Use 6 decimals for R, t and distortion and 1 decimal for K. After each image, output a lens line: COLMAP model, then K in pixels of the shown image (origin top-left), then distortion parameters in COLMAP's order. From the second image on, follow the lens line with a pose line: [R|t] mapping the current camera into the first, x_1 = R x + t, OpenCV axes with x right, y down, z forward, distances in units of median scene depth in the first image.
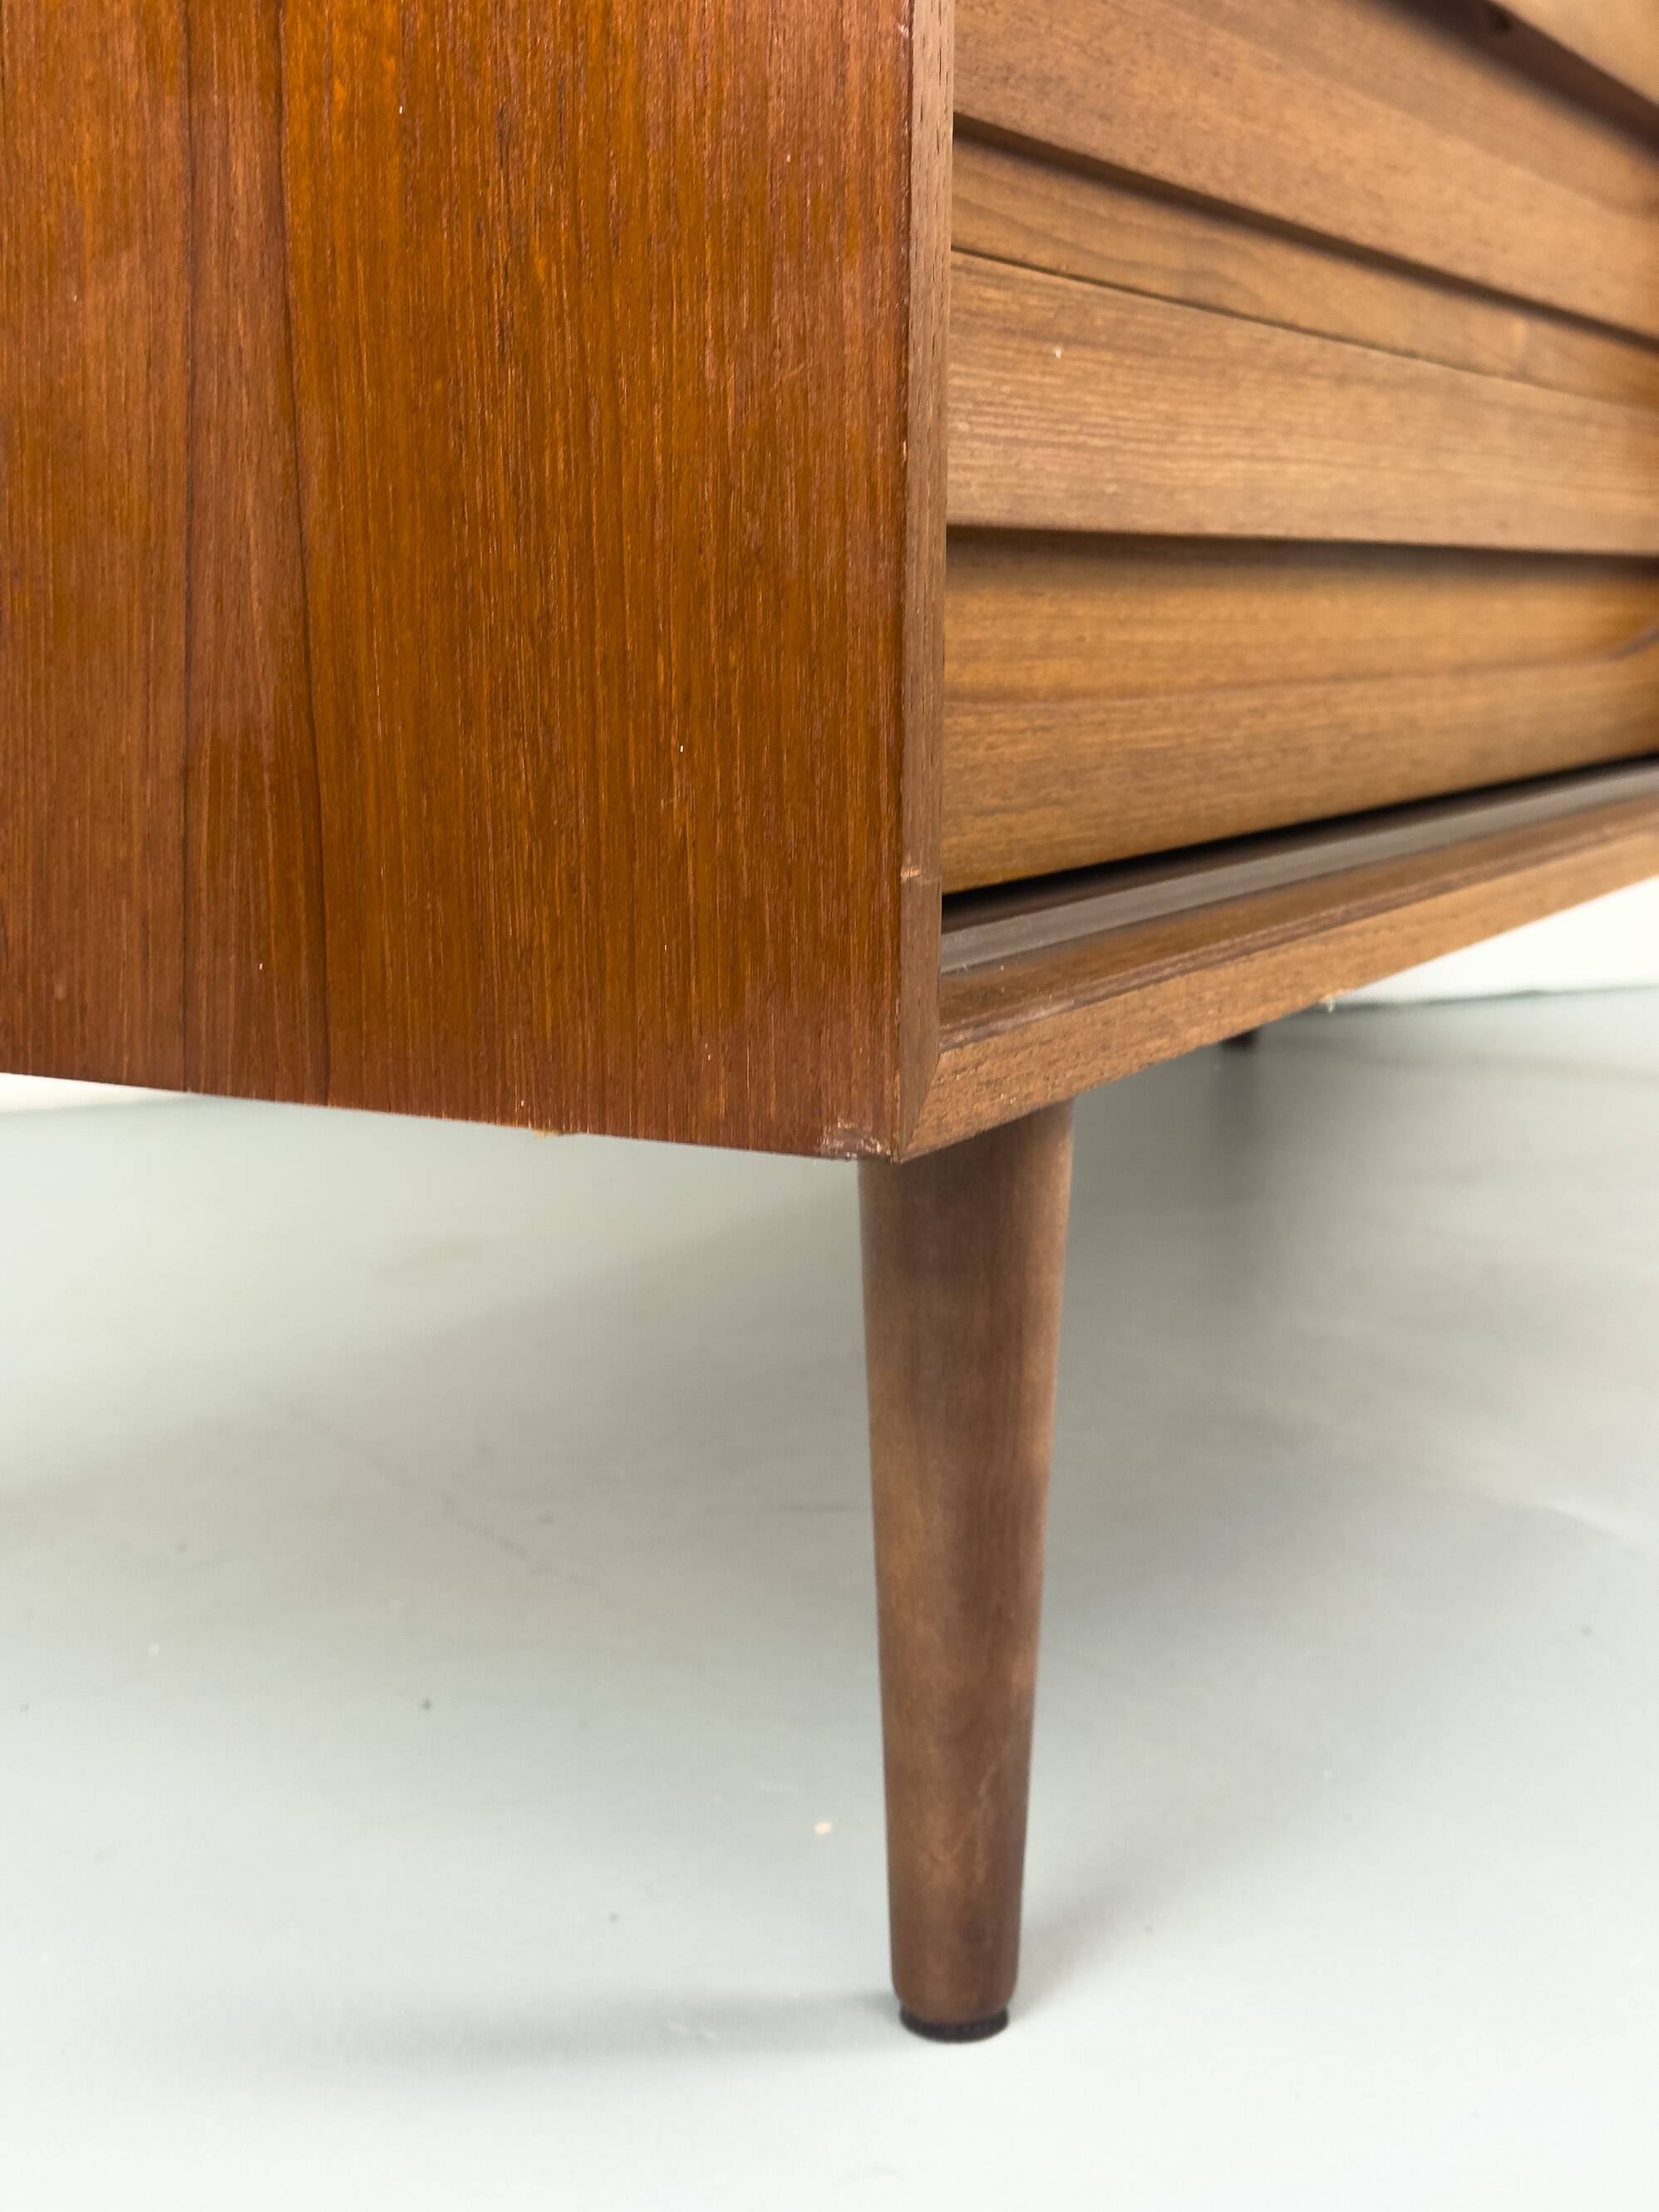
lens RADIAL K [[3110.3, 0, 832.2], [0, 3110.3, 1115.5], [0, 0, 1]] dist [0.093575, 0.000000]
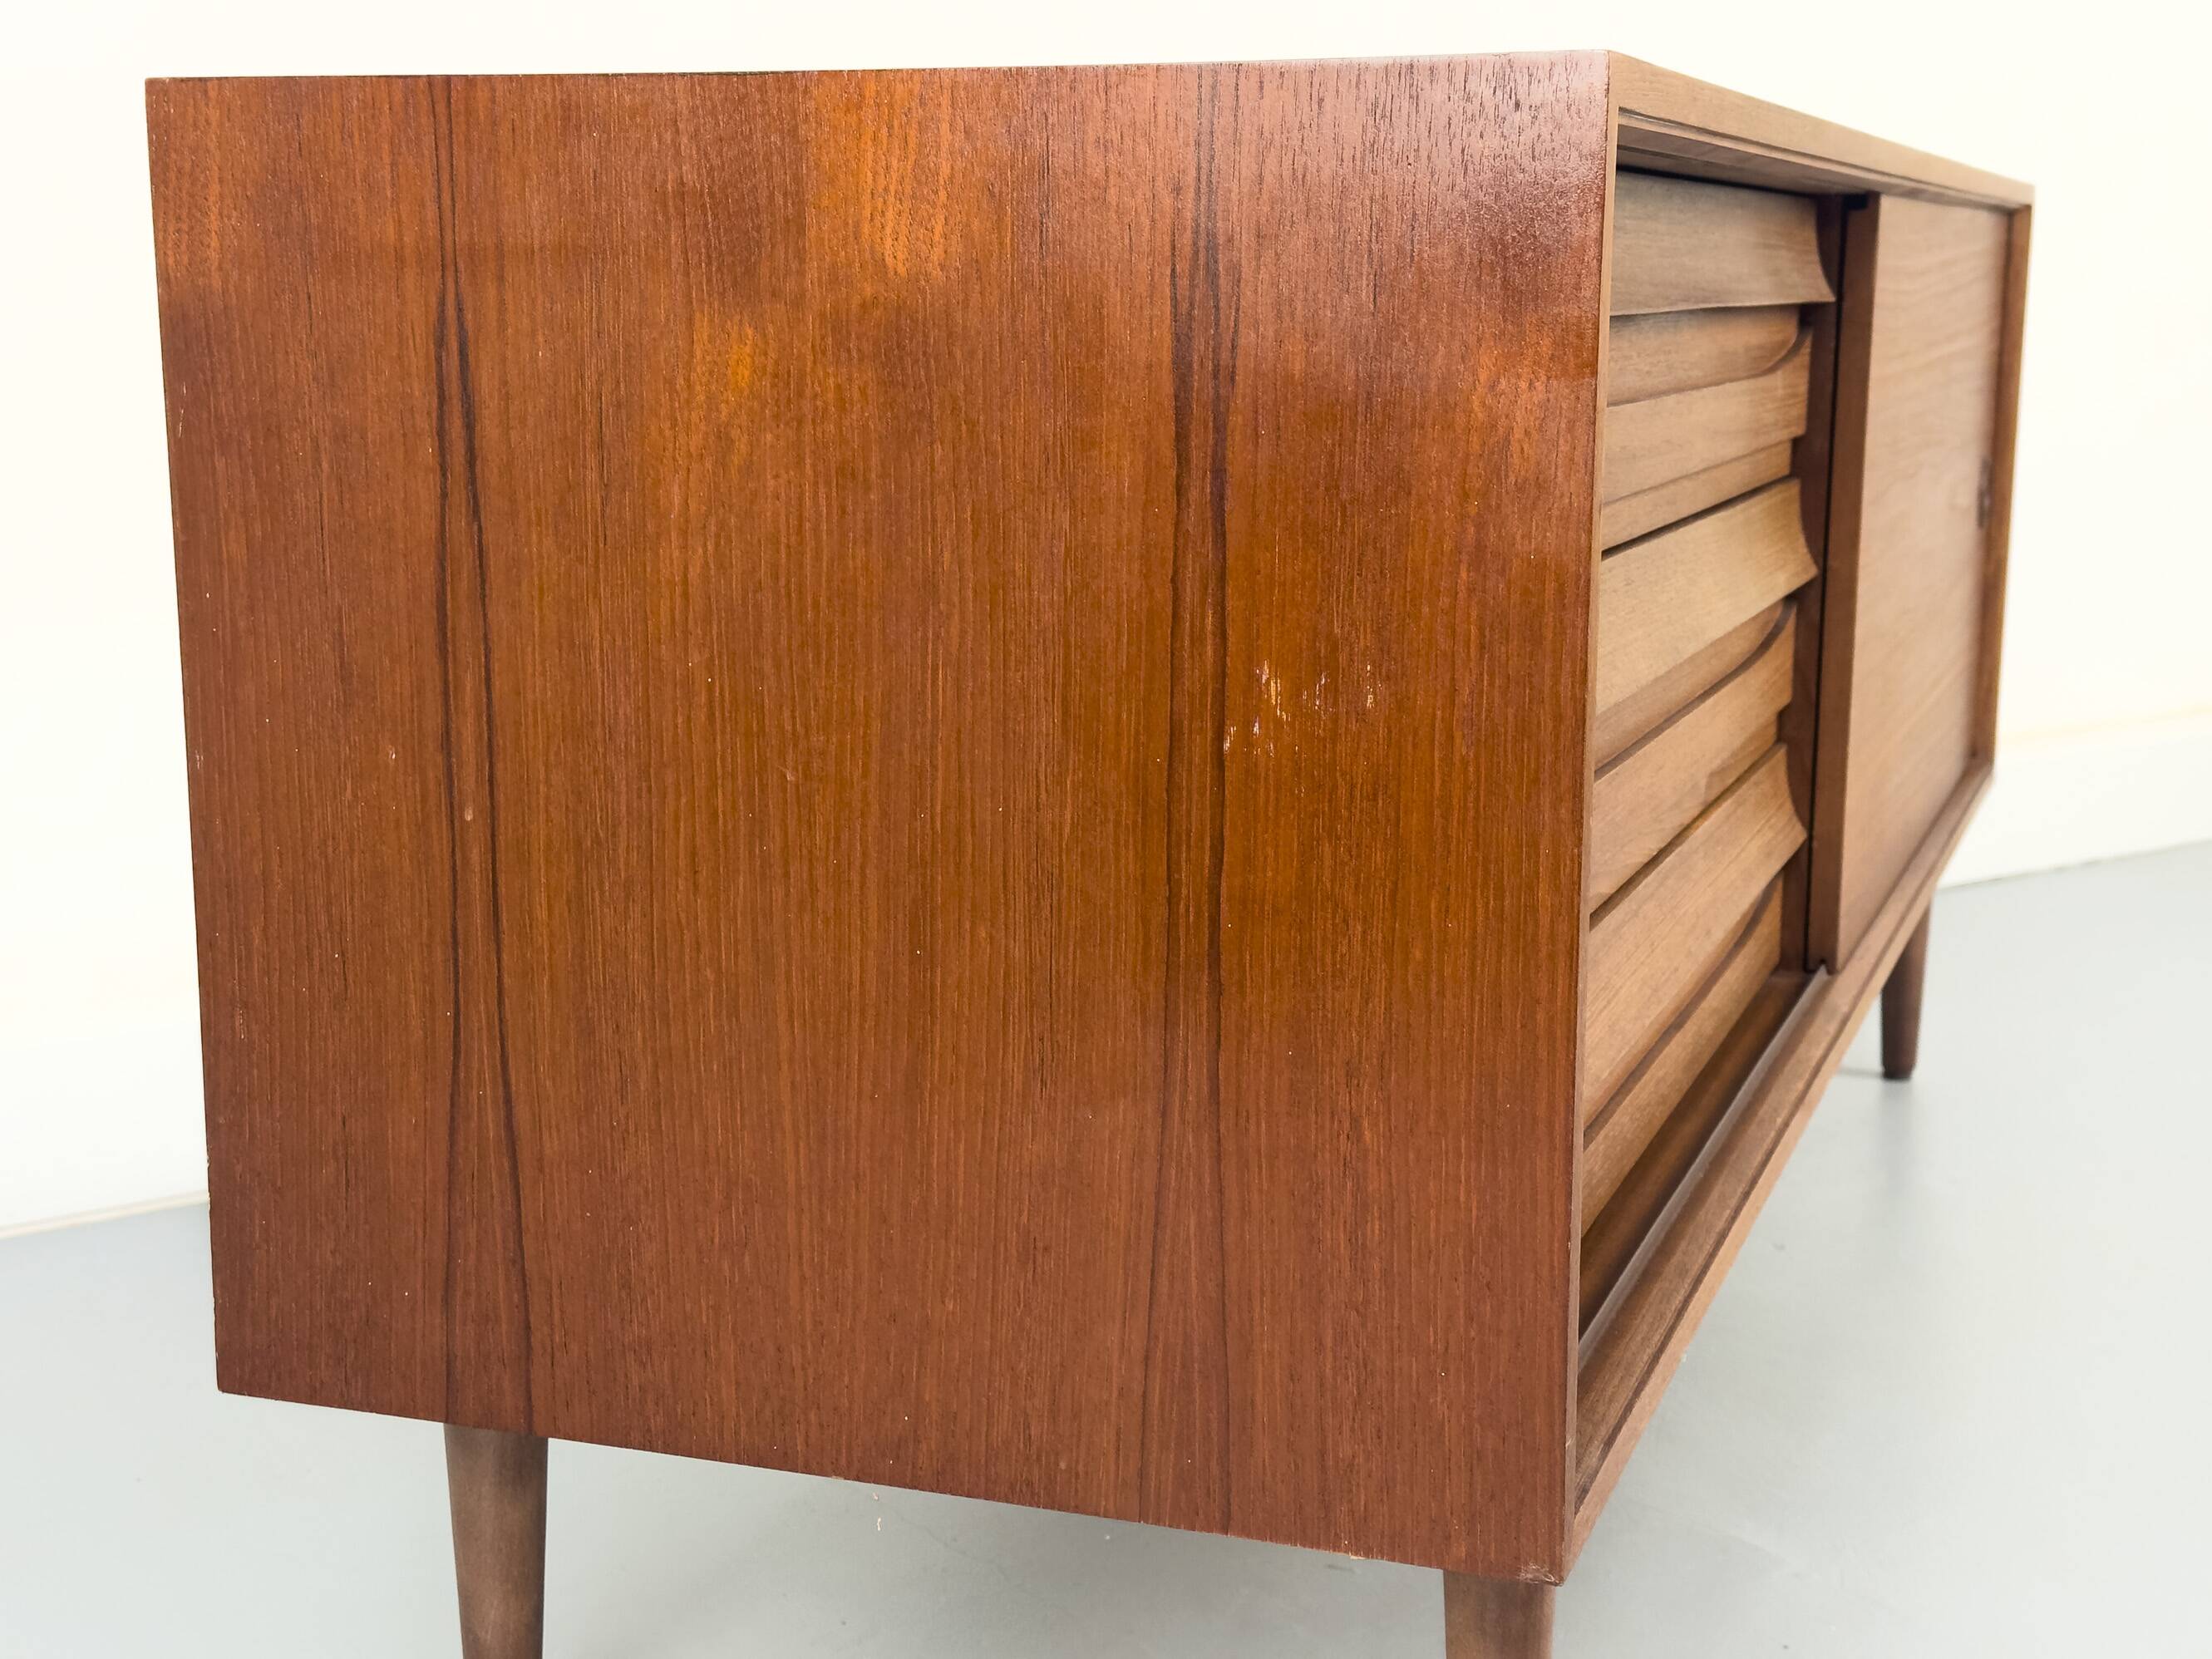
lens RADIAL K [[3110.3, 0, 1059.5], [0, 3110.3, 762.3], [0, 0, 1]] dist [0.093575, 0.000000]
pose [[0.993839, -0.027927, 0.107256, -0.467561], [0.027974, 0.999608, 0.001062, -0.489701], [-0.107244, 0.001945, 0.994231, -0.891982]]
